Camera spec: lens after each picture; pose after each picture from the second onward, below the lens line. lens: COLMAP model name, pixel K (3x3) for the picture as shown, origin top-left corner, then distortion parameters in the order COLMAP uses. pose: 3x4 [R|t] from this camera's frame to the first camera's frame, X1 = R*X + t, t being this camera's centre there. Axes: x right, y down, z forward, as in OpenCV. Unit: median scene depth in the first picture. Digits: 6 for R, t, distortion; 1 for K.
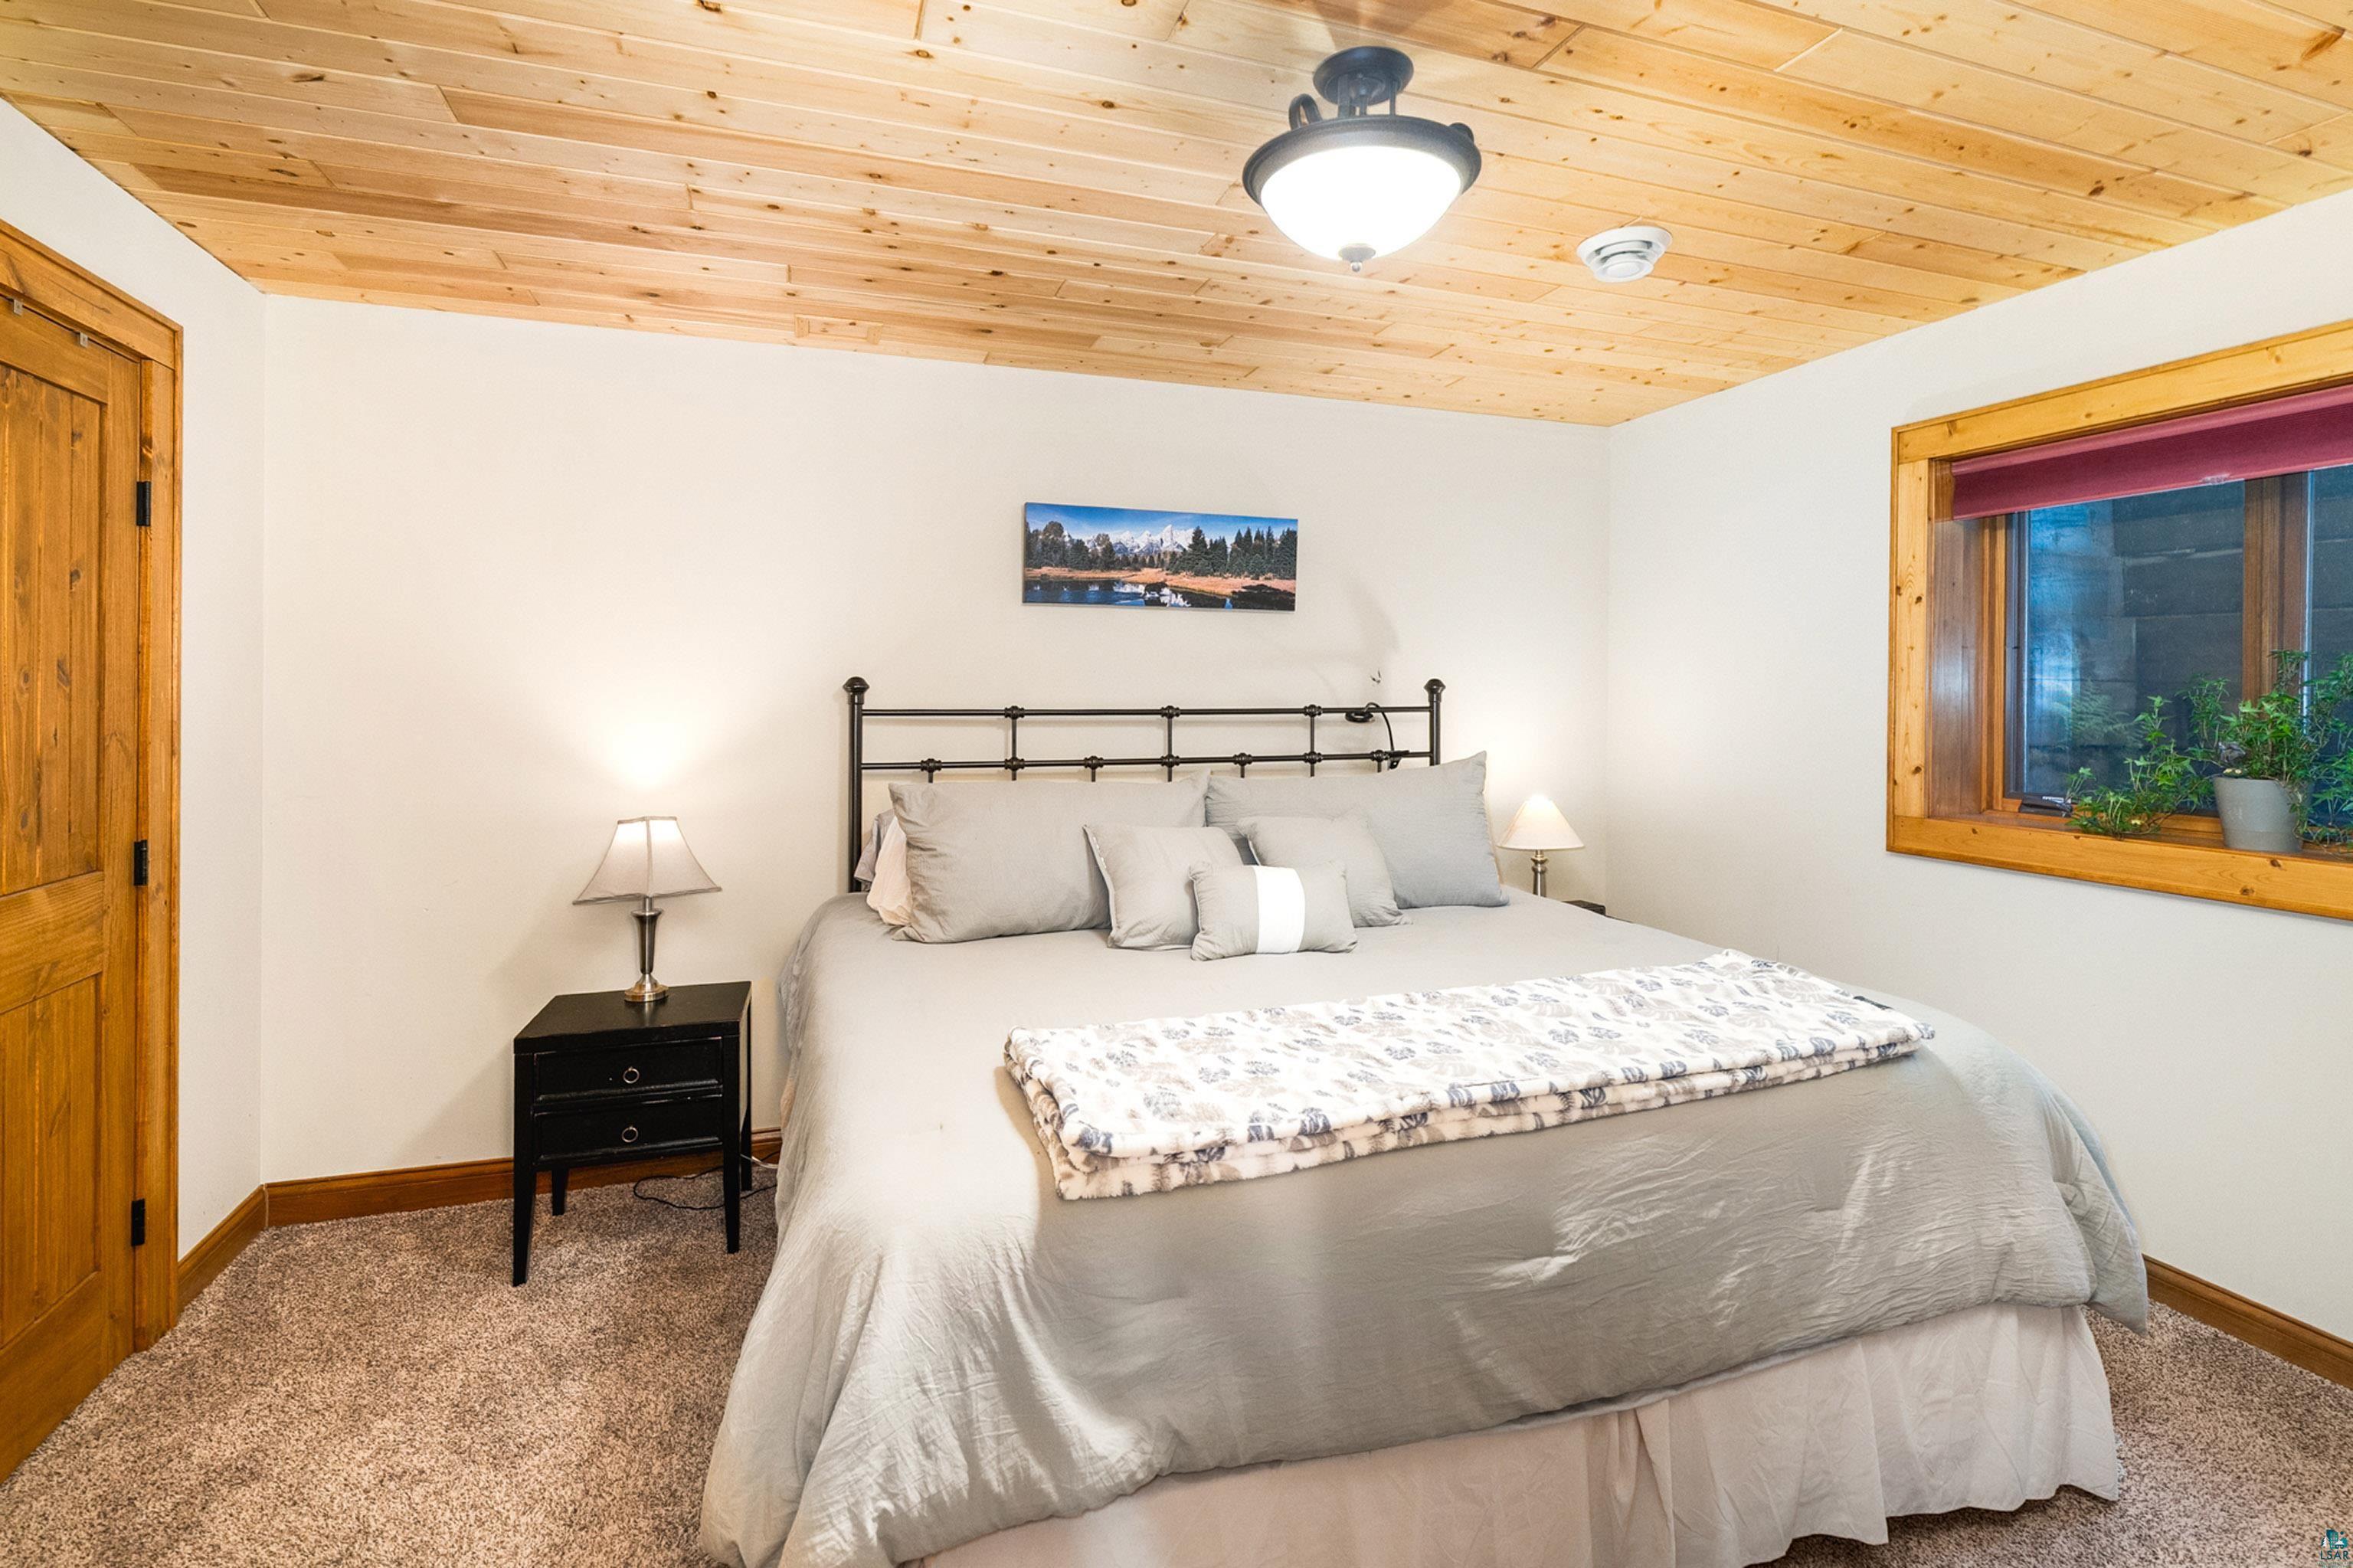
lens RADIAL K [[1147.3, 0, 1214.0], [0, 1147.3, 699.3], [0, 0, 1]] dist [-0.009381, -0.000086]
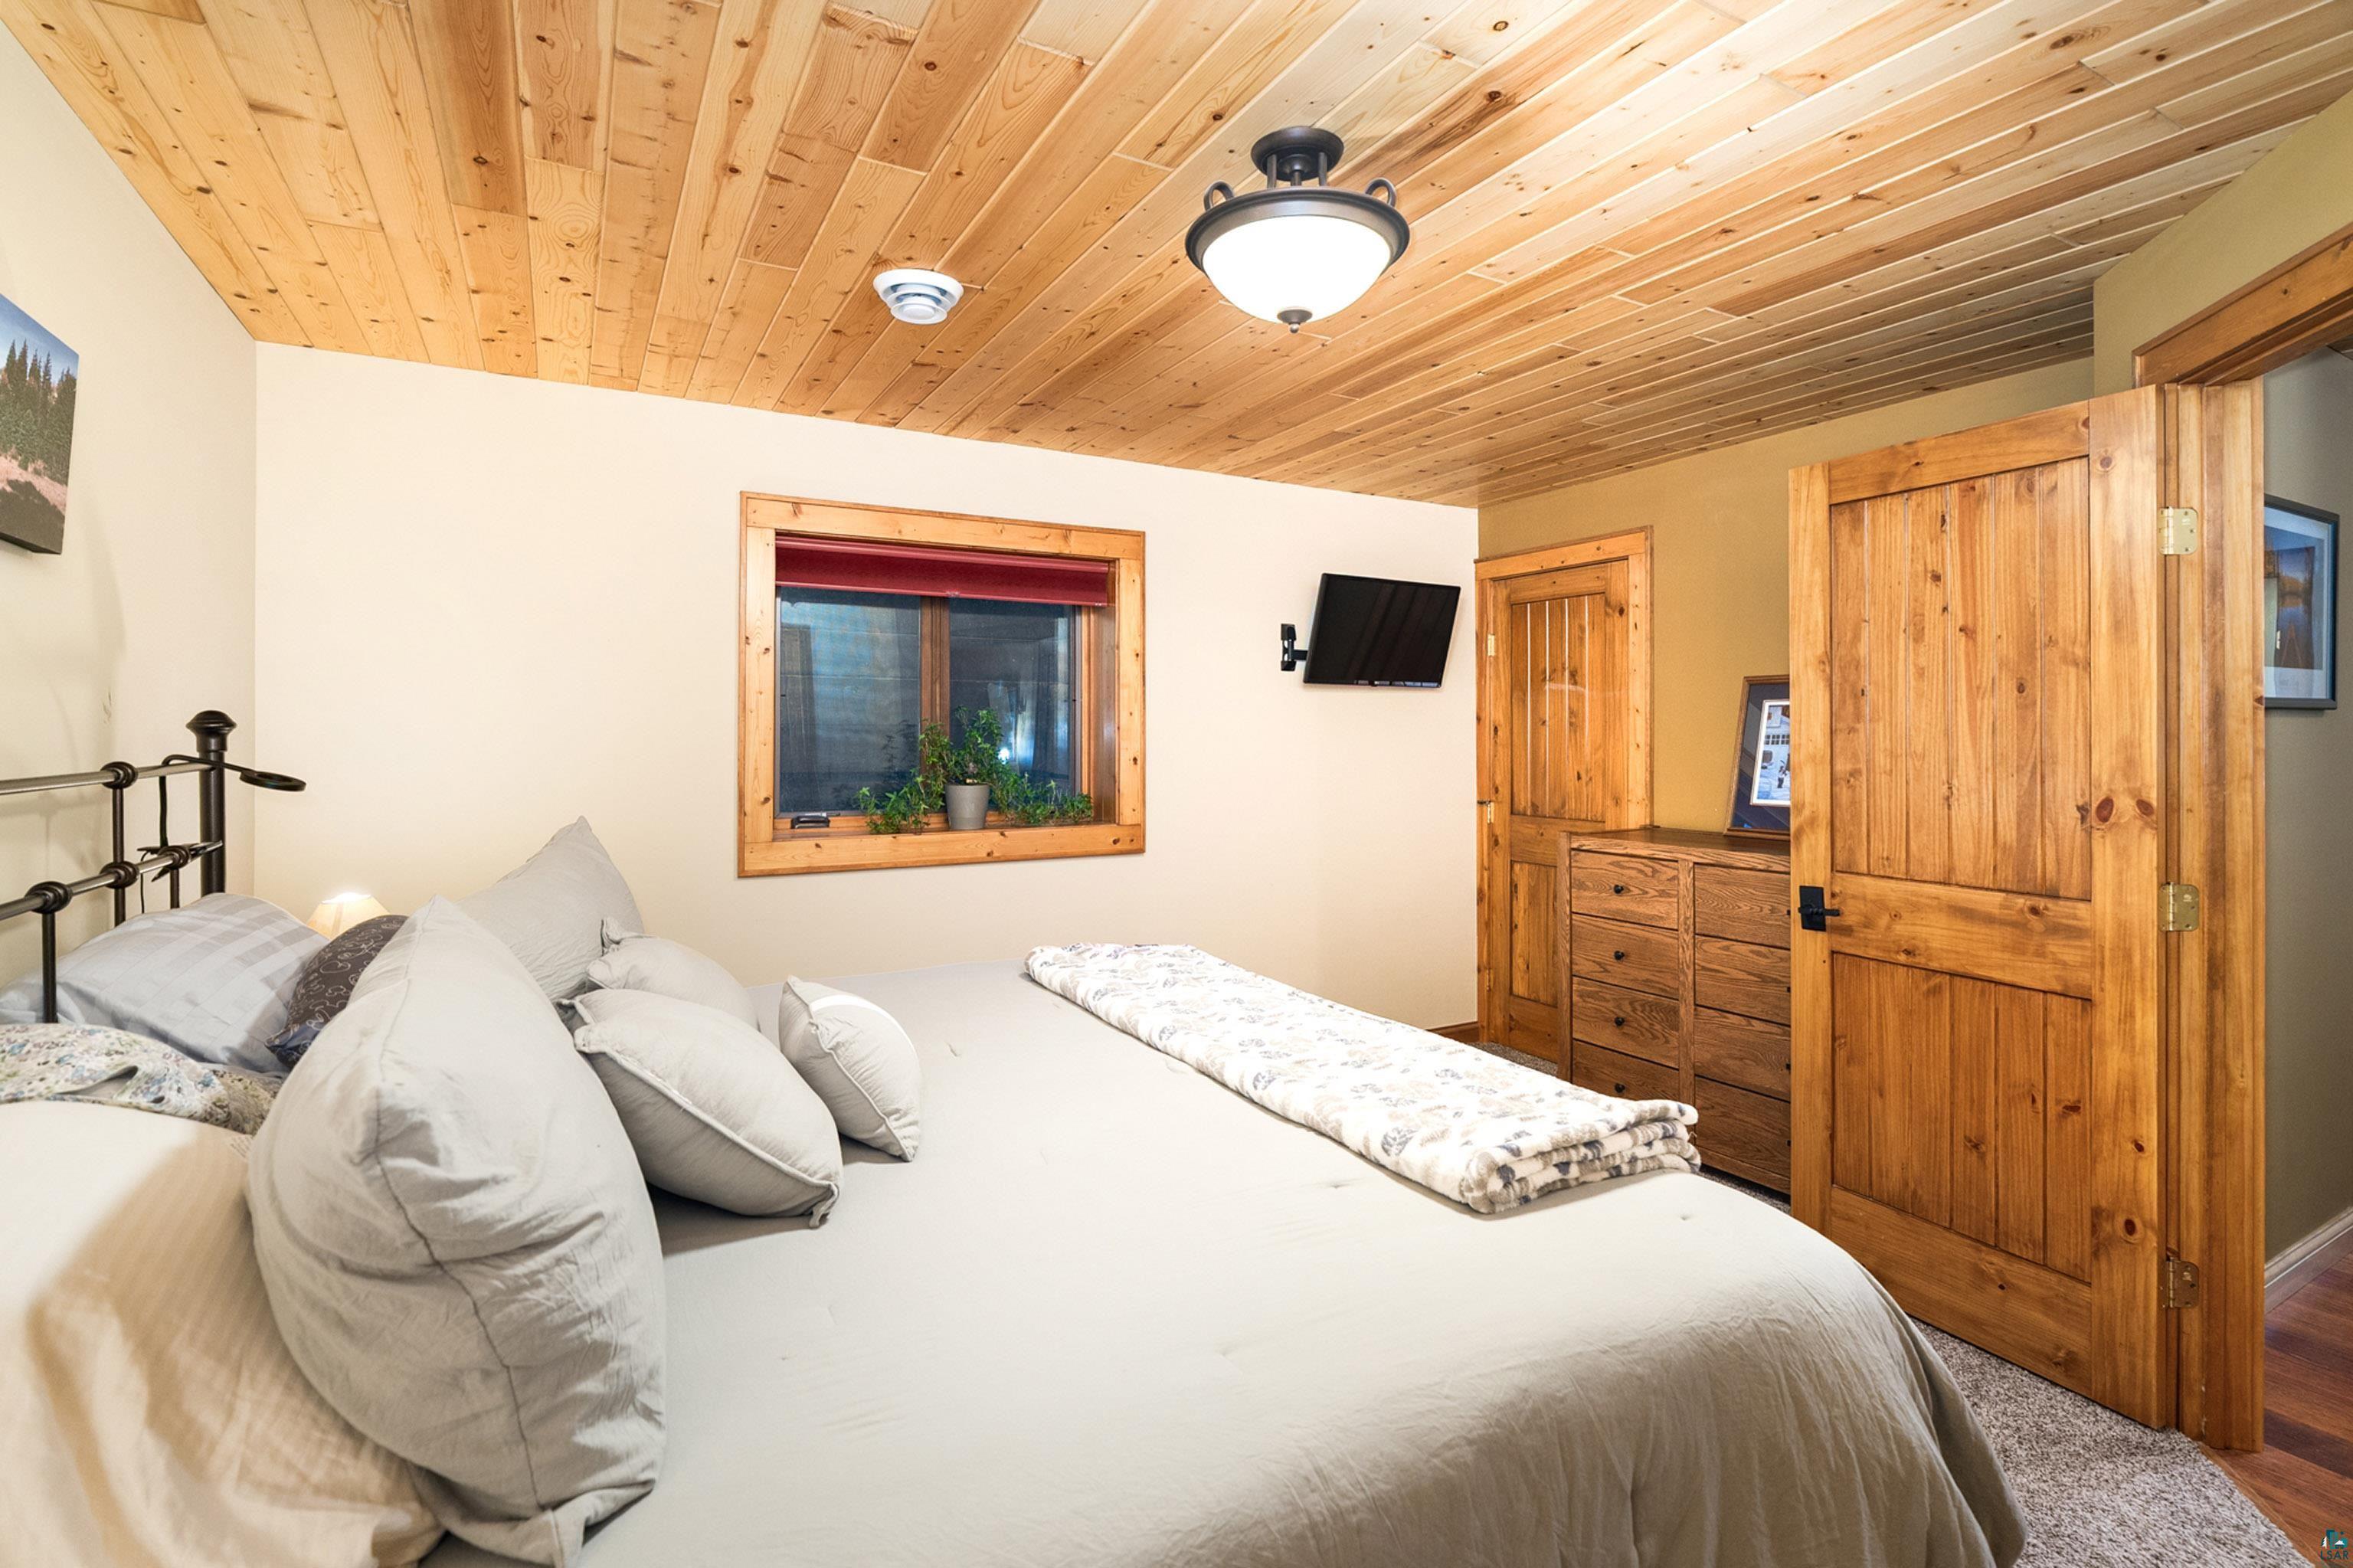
lens RADIAL K [[1069.3, 0, 1177.9], [0, 1069.3, 757.4], [0, 0, 1]] dist [-0.003447, -0.000015]
pose [[-0.170493, -0.026843, 0.984993, -0.481850], [0.005251, 0.999590, 0.028150, -0.007732], [-0.985345, 0.009971, -0.170282, 0.737051]]
